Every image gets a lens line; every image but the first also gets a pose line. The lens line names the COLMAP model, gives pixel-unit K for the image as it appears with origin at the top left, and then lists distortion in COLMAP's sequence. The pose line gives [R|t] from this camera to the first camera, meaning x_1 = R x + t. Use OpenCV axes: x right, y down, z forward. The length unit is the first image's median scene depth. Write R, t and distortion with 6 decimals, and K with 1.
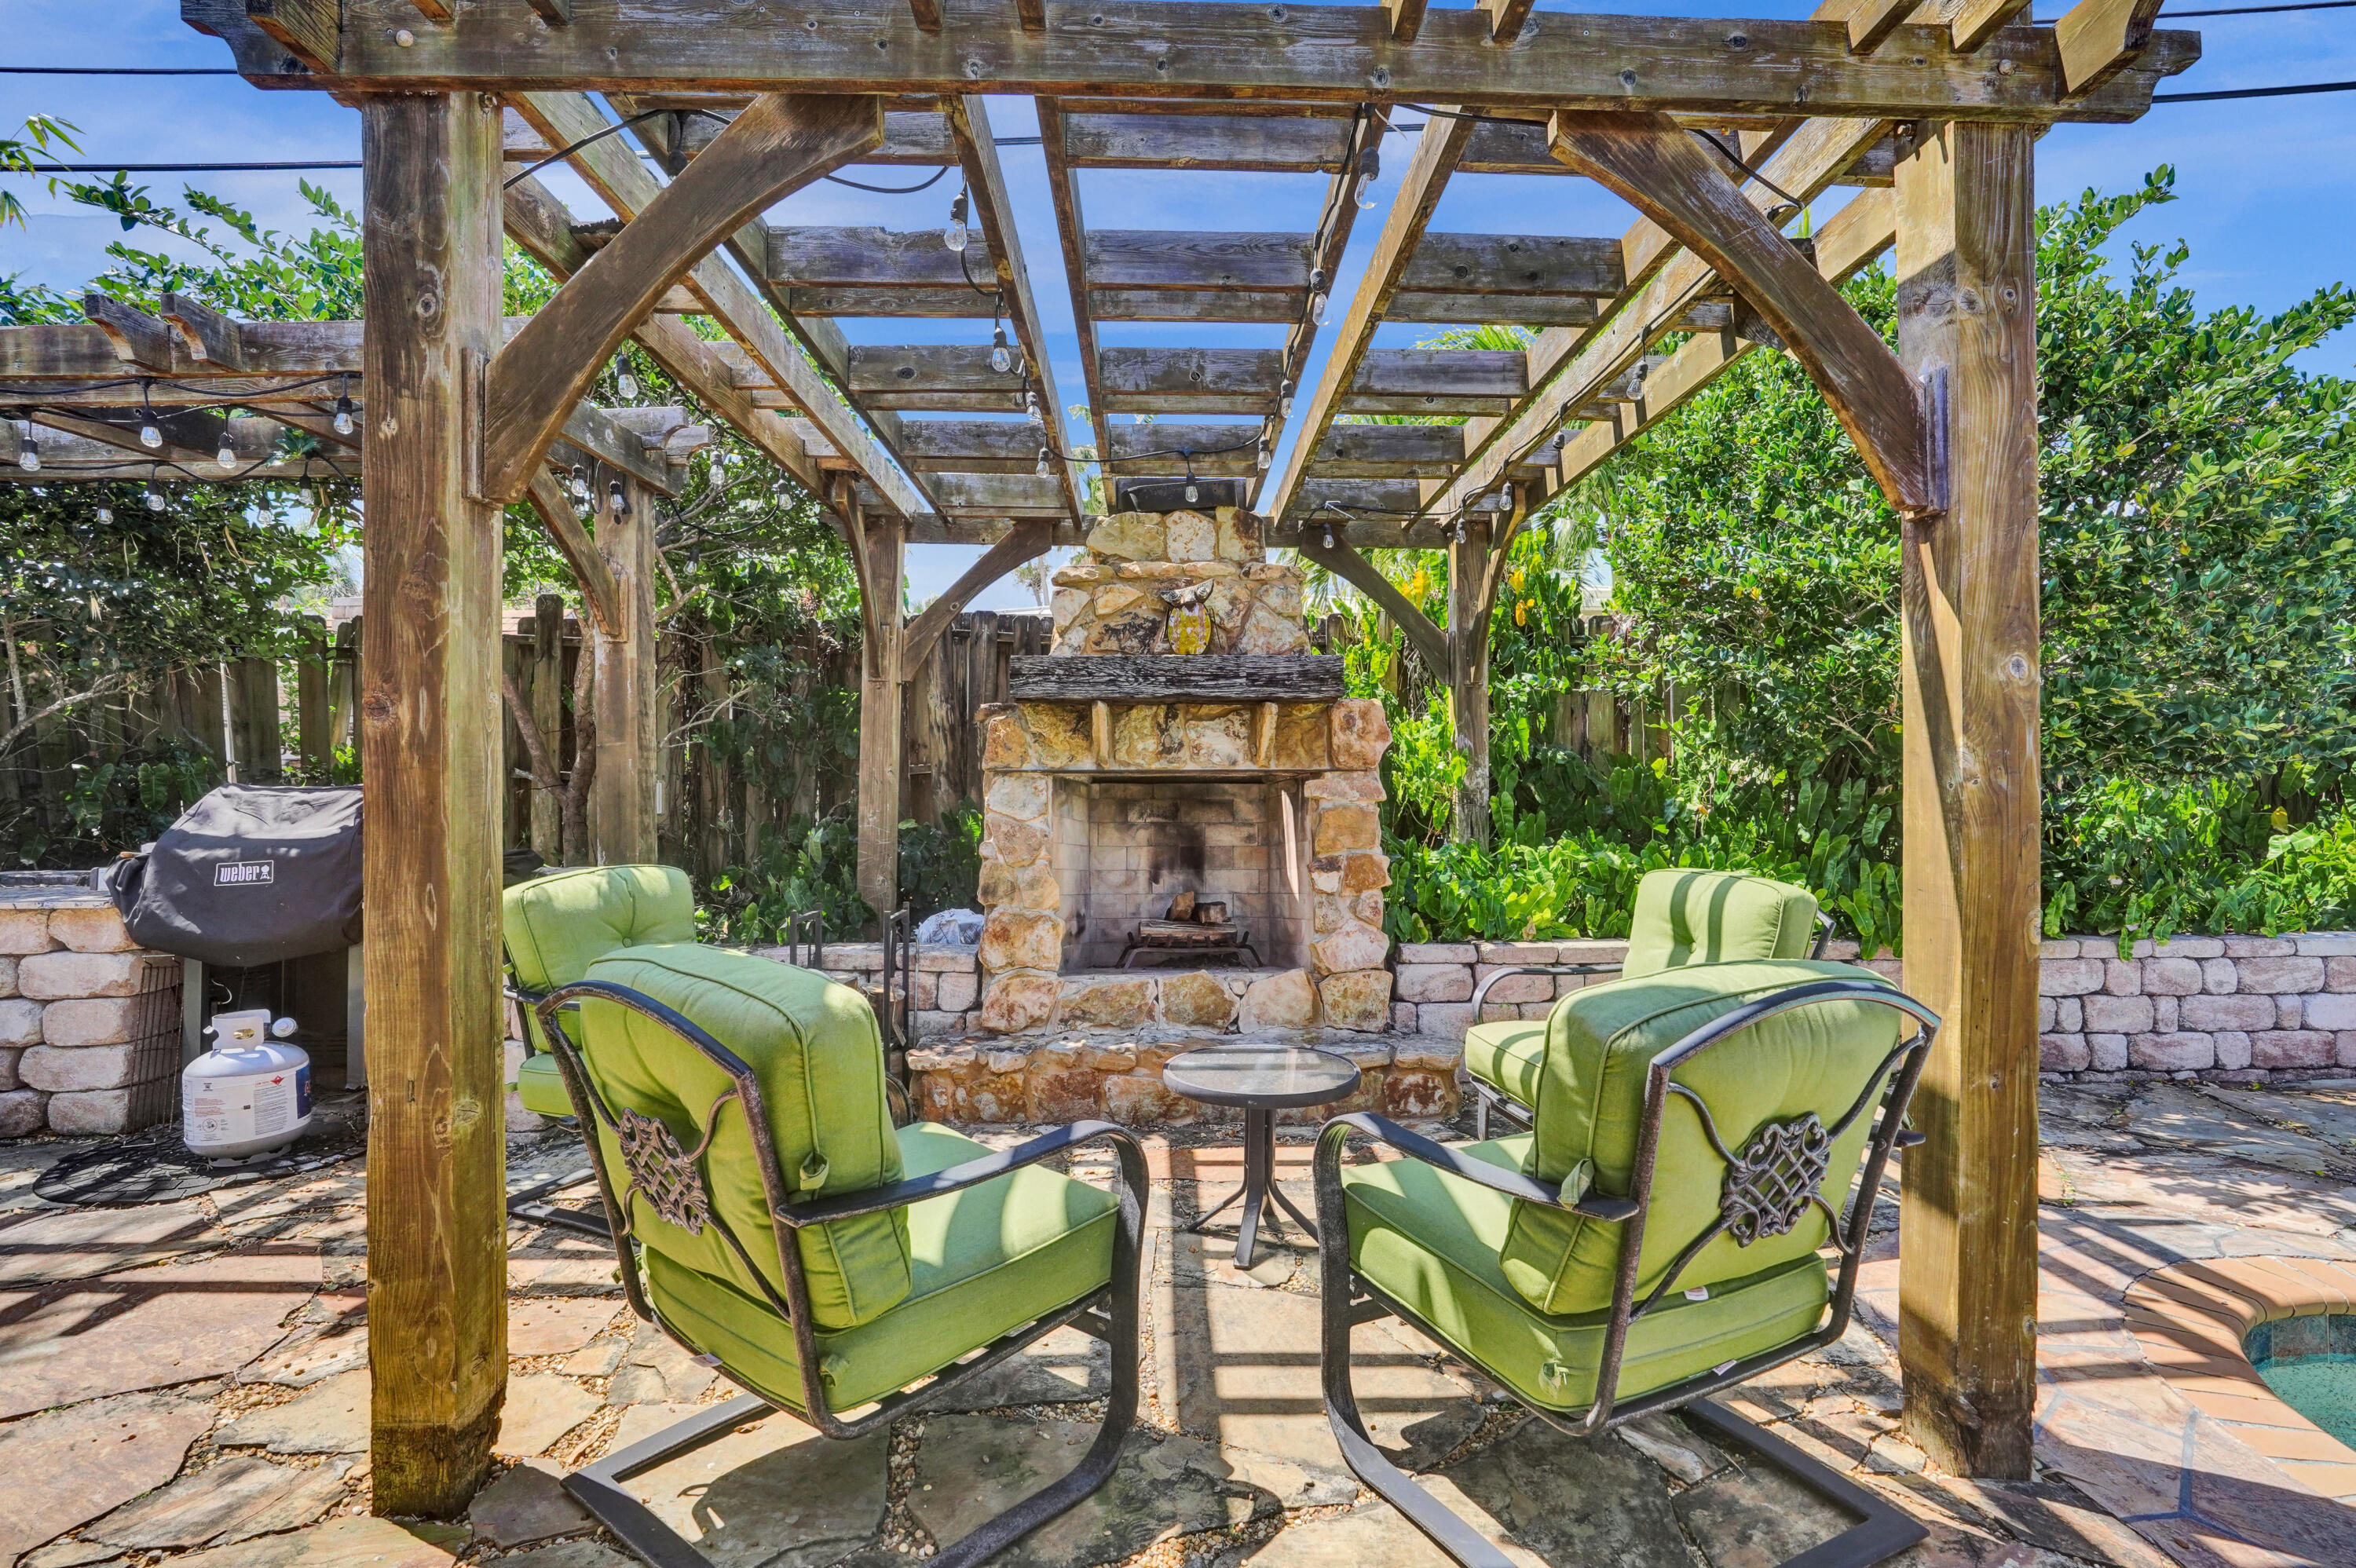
lens RADIAL K [[1104.0, 0, 1179.8], [0, 1104.0, 787.0], [0, 0, 1]] dist [-0.058188, 0.026472]
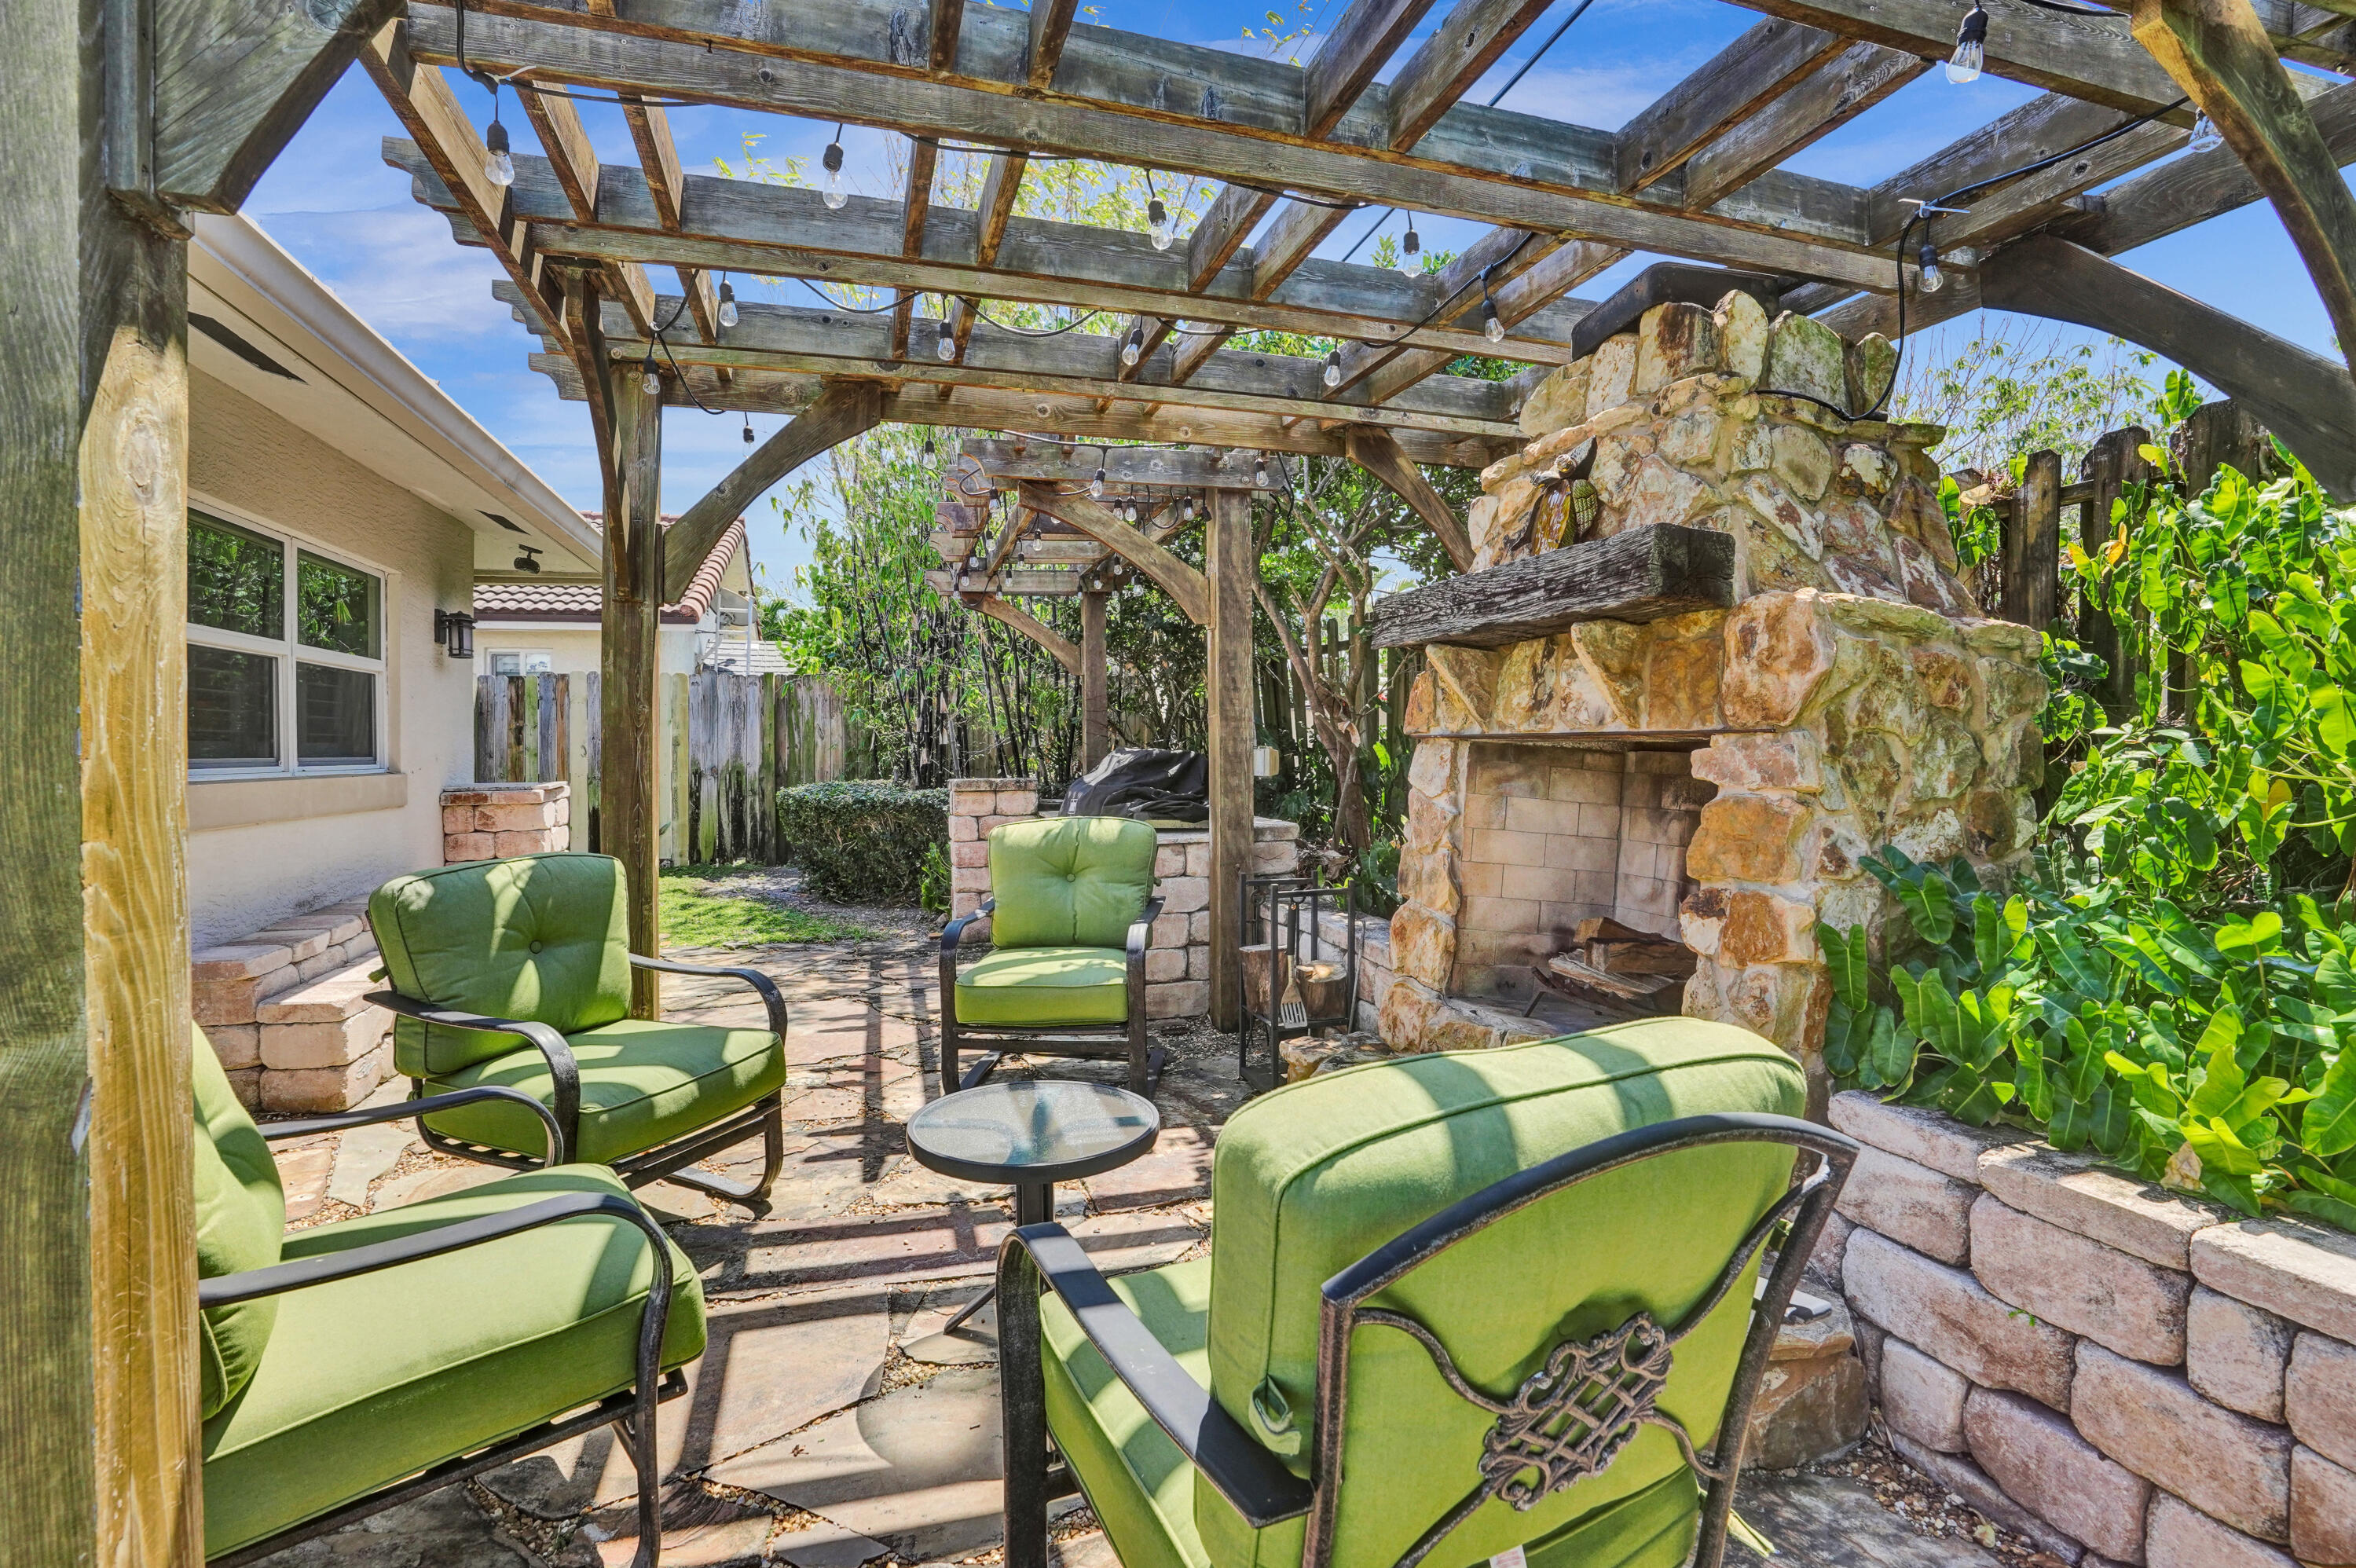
lens RADIAL K [[1131.1, 0, 1219.8], [0, 1131.1, 772.3], [0, 0, 1]] dist [-0.001253, 0.001364]
pose [[0.273140, 0.025894, -0.961626, 0.614532], [-0.002557, 0.999654, 0.026191, -0.009166], [0.961971, -0.004695, 0.273111, 0.618218]]
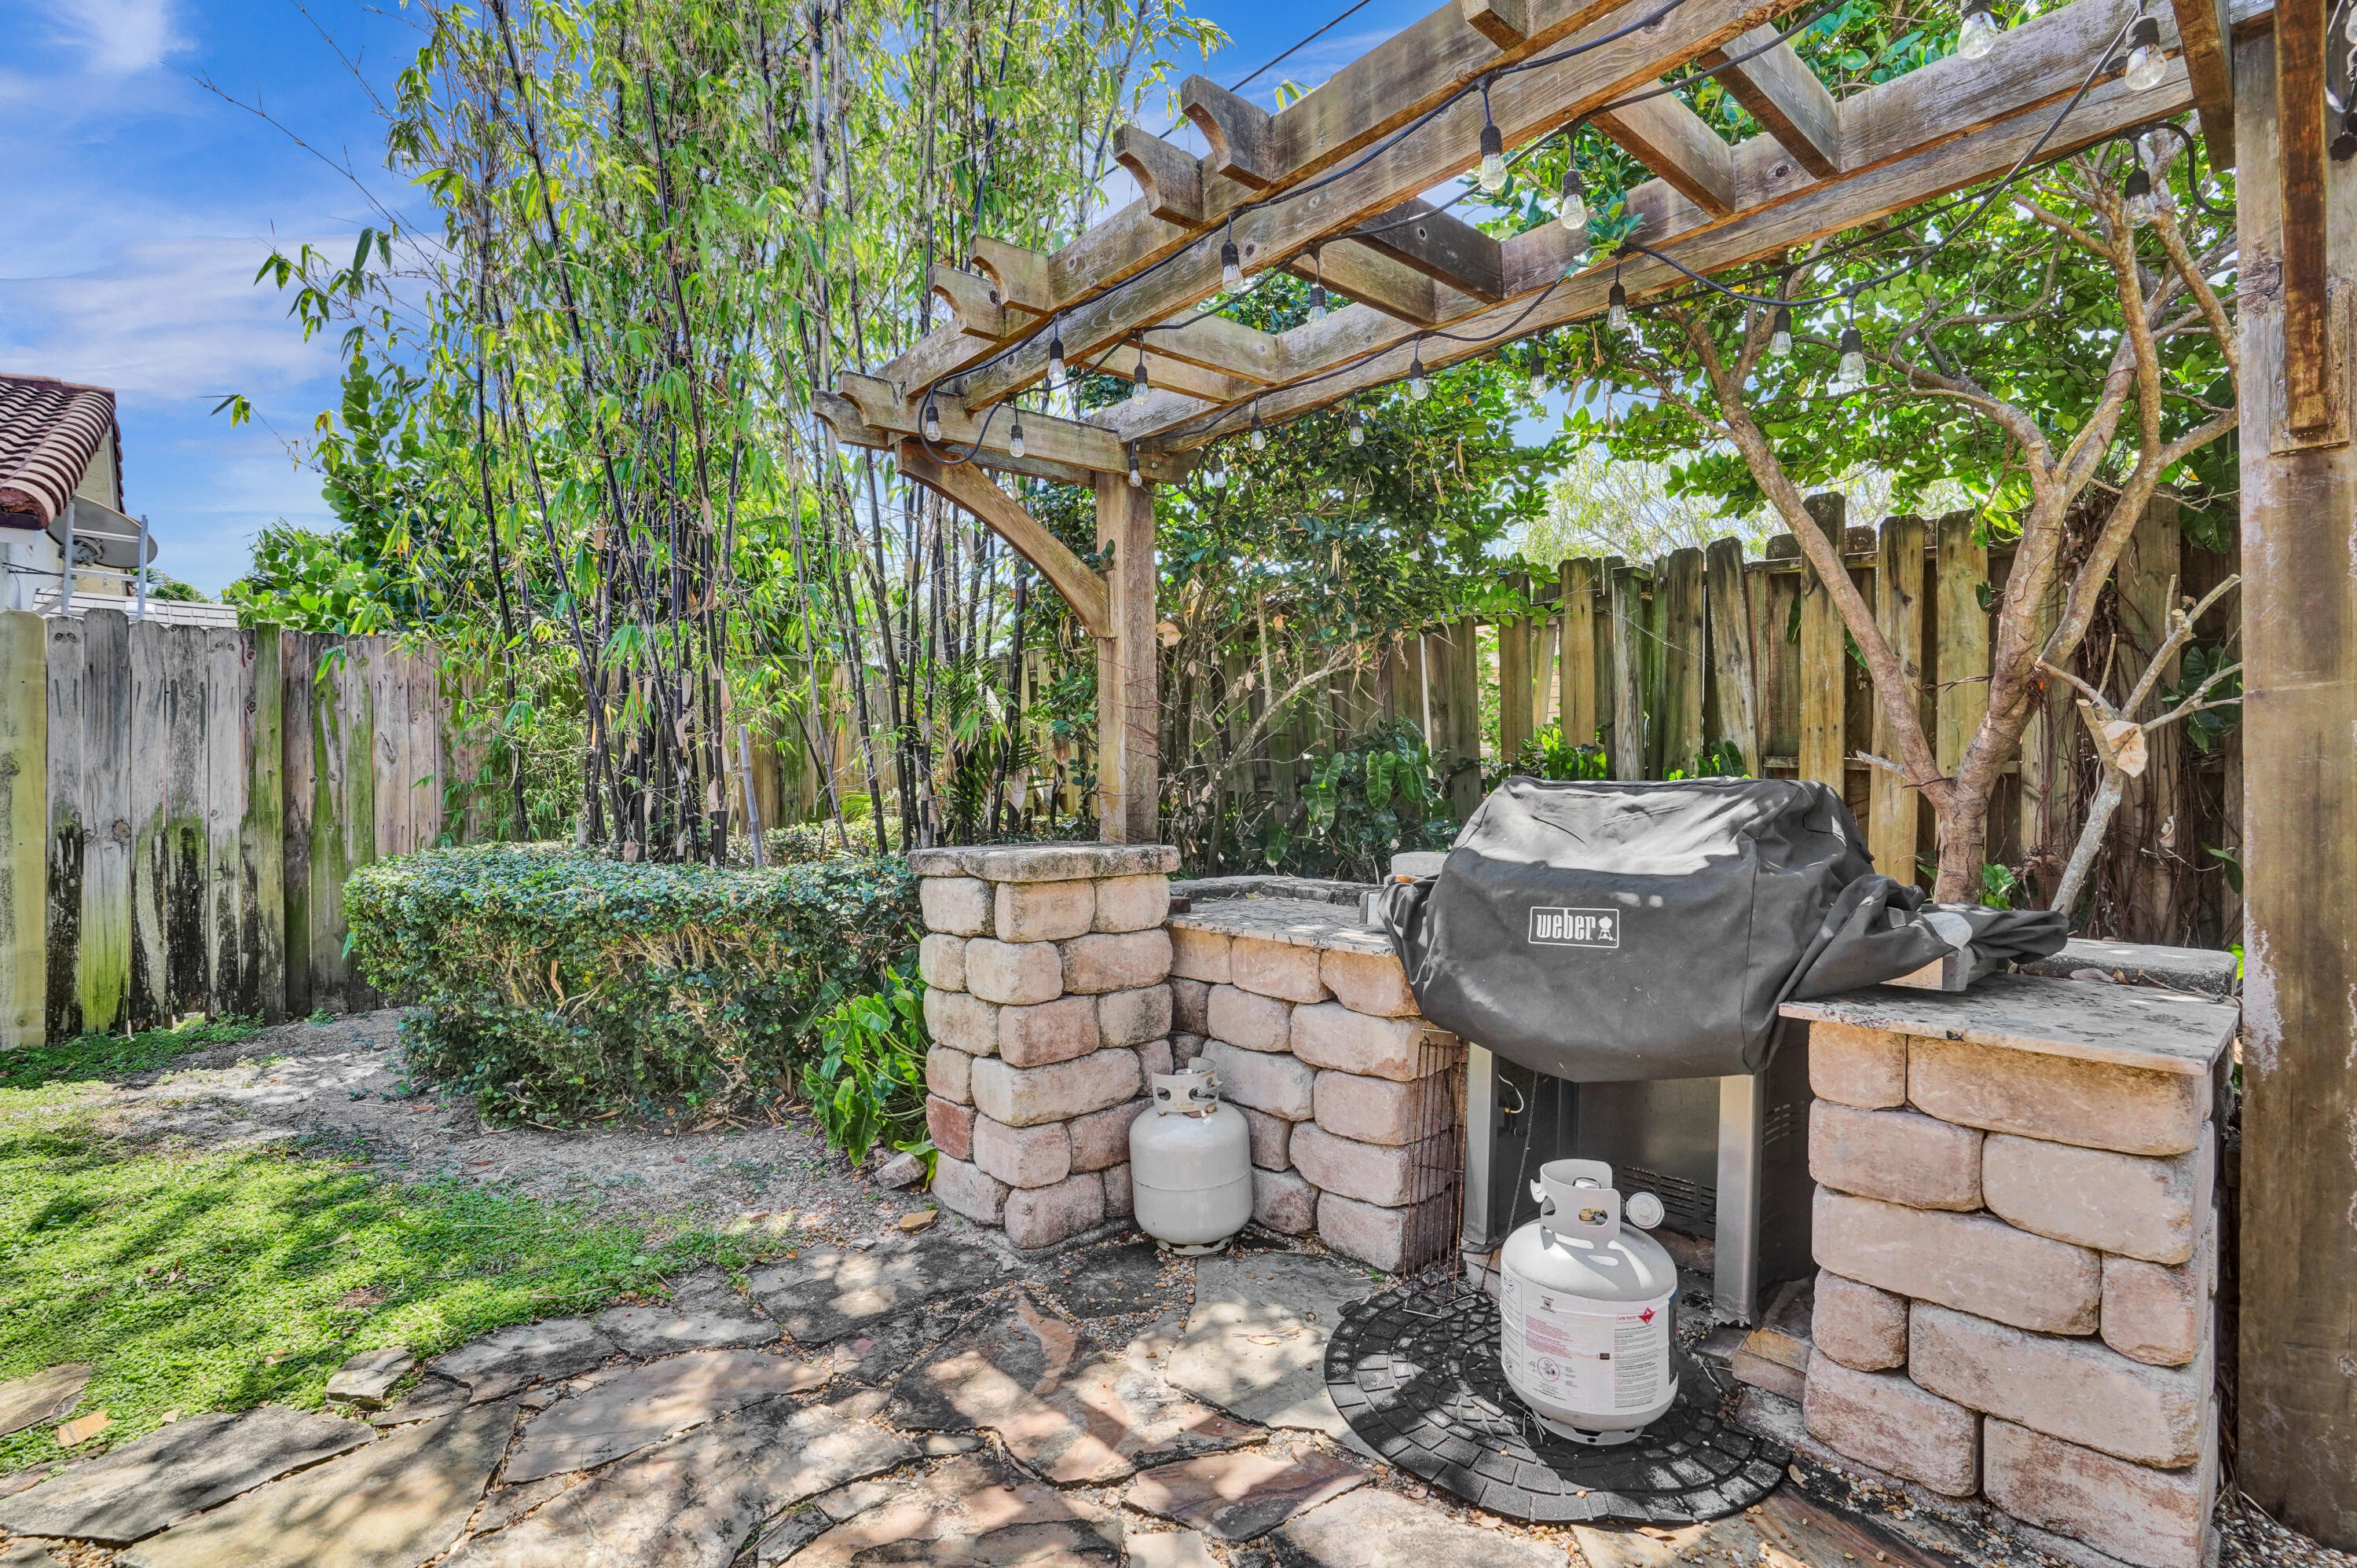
lens RADIAL K [[1107.8, 0, 1162.2], [0, 1107.8, 768.0], [0, 0, 1]] dist [-0.050488, 0.028482]
pose [[0.641578, -0.004241, -0.767046, -0.454707], [-0.002960, 0.999964, -0.008004, -0.002171], [0.767052, 0.007406, 0.641542, 0.356255]]
